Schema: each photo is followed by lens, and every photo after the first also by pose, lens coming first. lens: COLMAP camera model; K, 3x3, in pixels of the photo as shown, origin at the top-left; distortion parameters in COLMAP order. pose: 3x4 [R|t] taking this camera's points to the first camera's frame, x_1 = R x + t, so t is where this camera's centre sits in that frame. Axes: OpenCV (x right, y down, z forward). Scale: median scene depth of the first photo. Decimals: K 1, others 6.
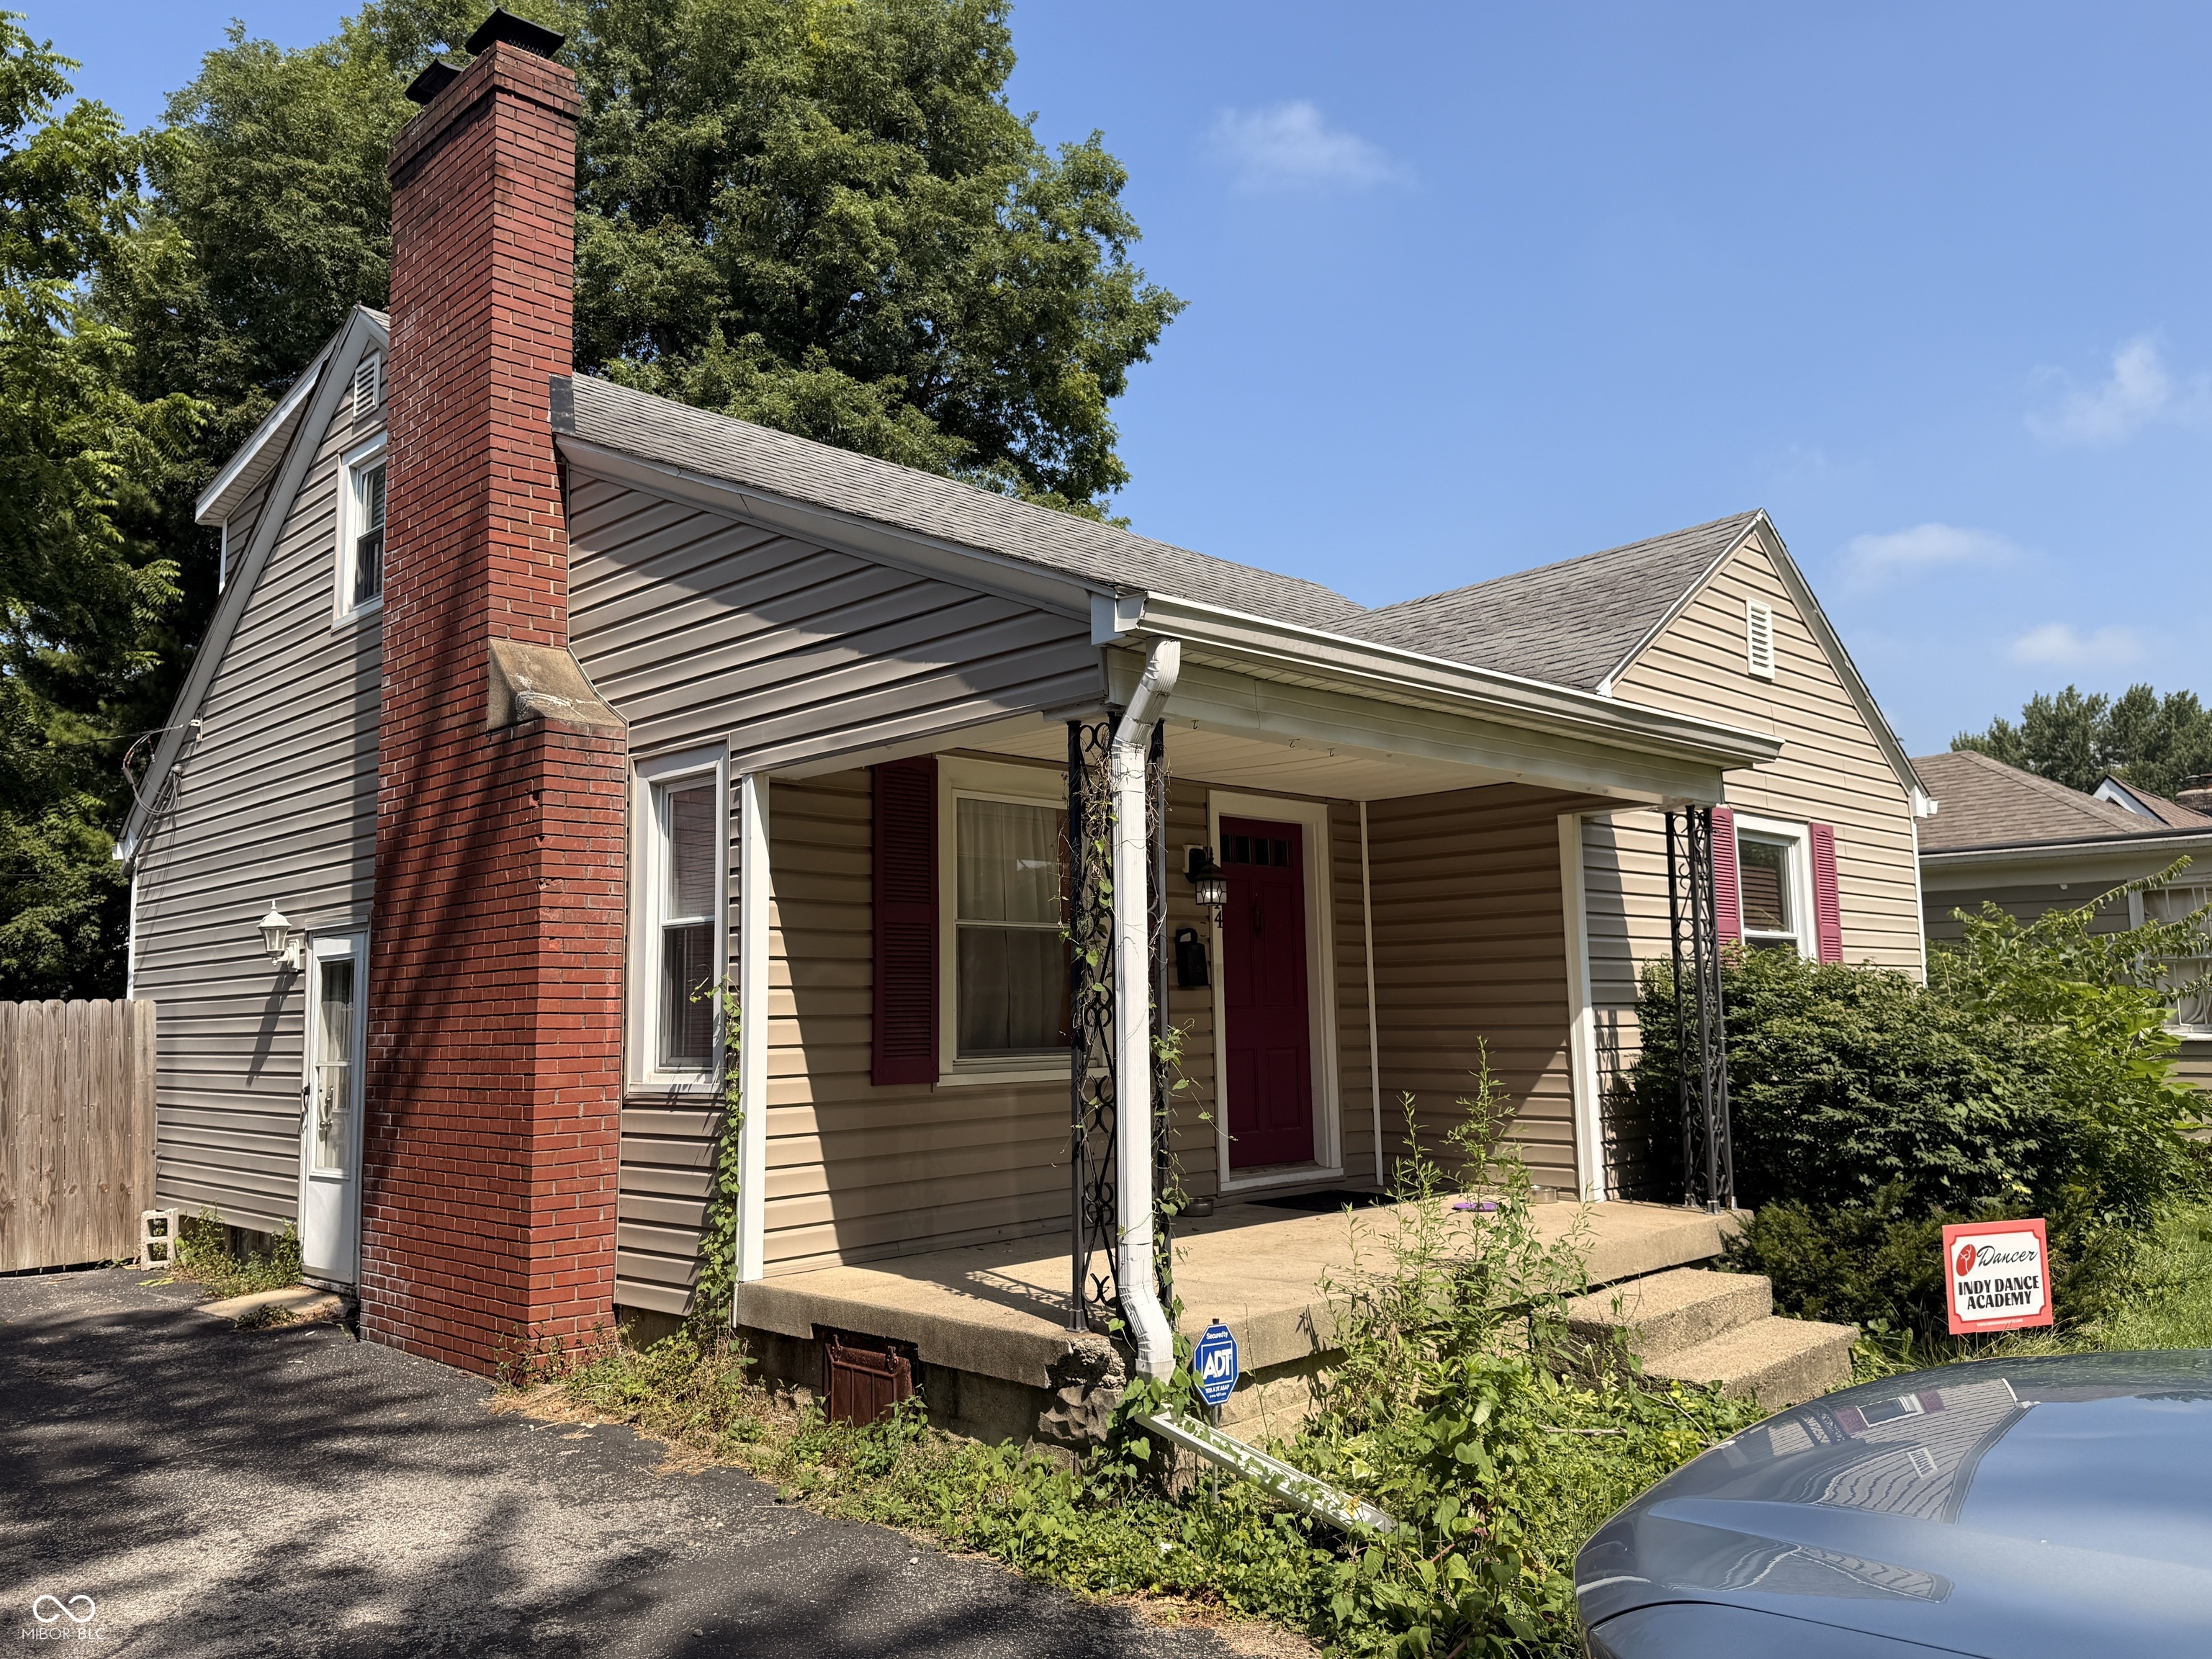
lens RADIAL K [[1670.9, 0, 1102.9], [0, 1670.9, 831.0], [0, 0, 1]] dist [0.009808, 0.003111]
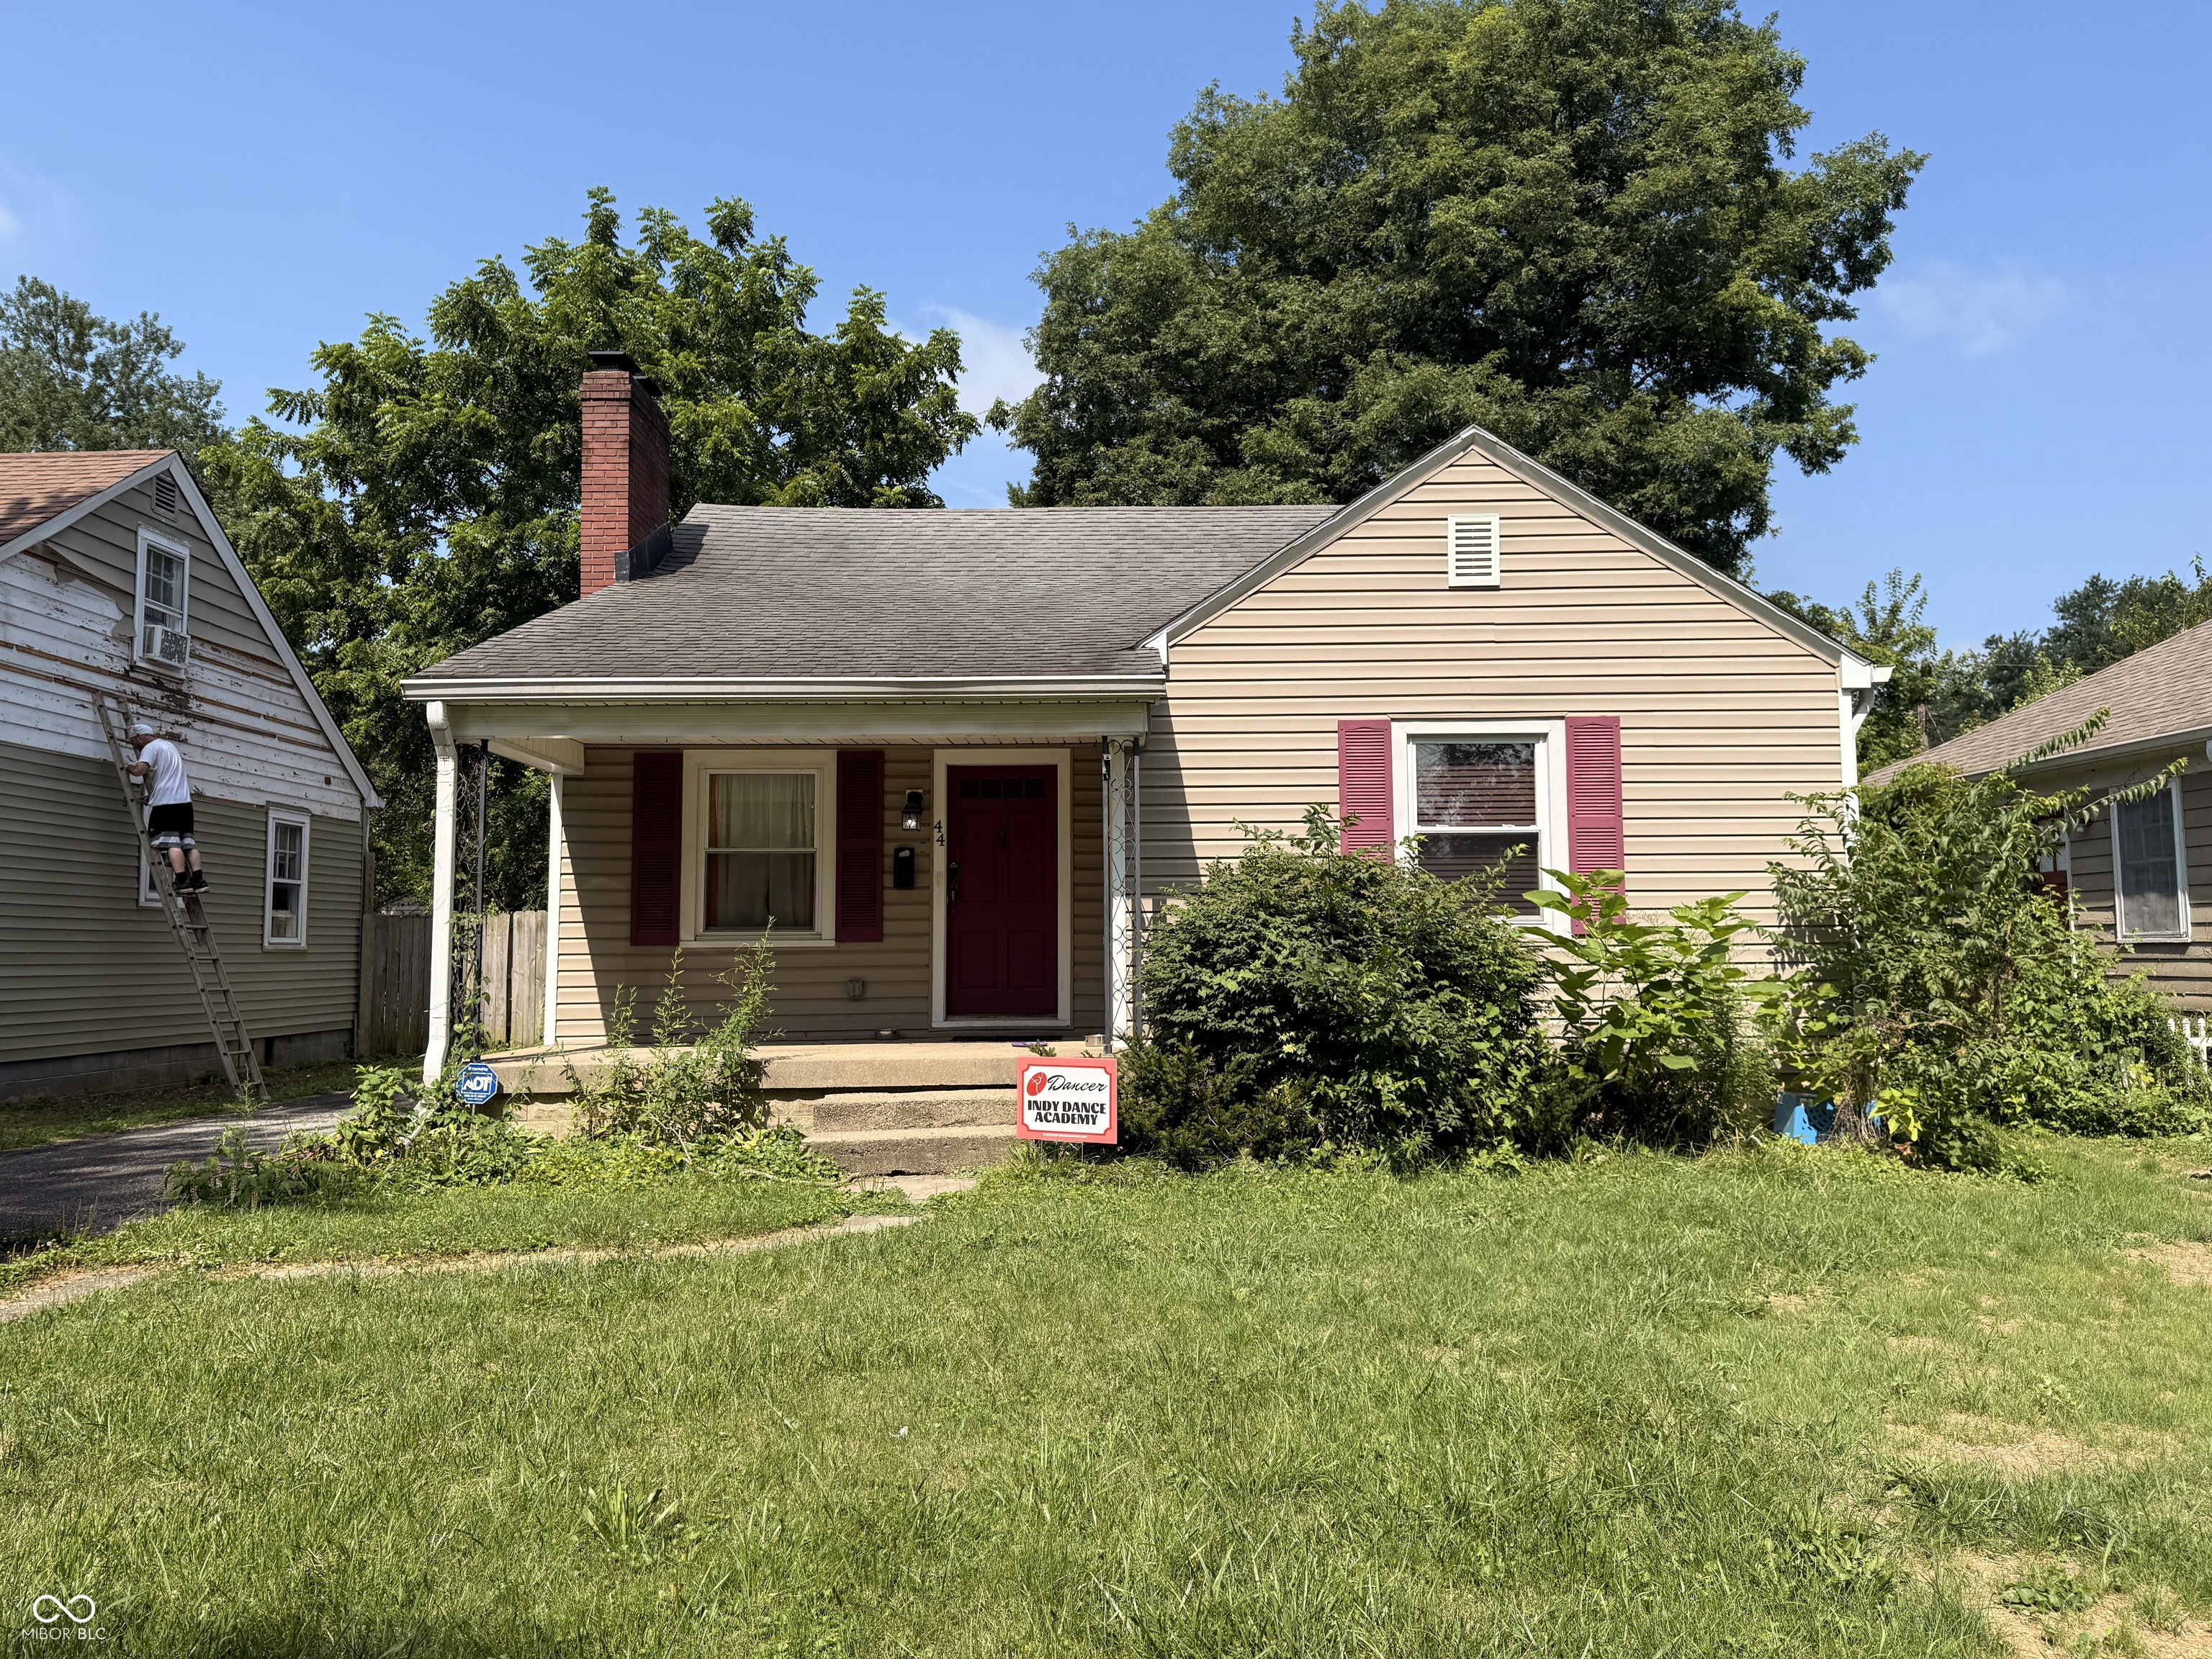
lens RADIAL K [[1568.4, 0, 1109.5], [0, 1568.4, 826.4], [0, 0, 1]] dist [0.004601, -0.002799]
pose [[0.710629, -0.046866, -0.702004, 1.290143], [0.073154, 0.997293, 0.007473, 0.048721], [0.699753, -0.056665, 0.712134, 0.175073]]
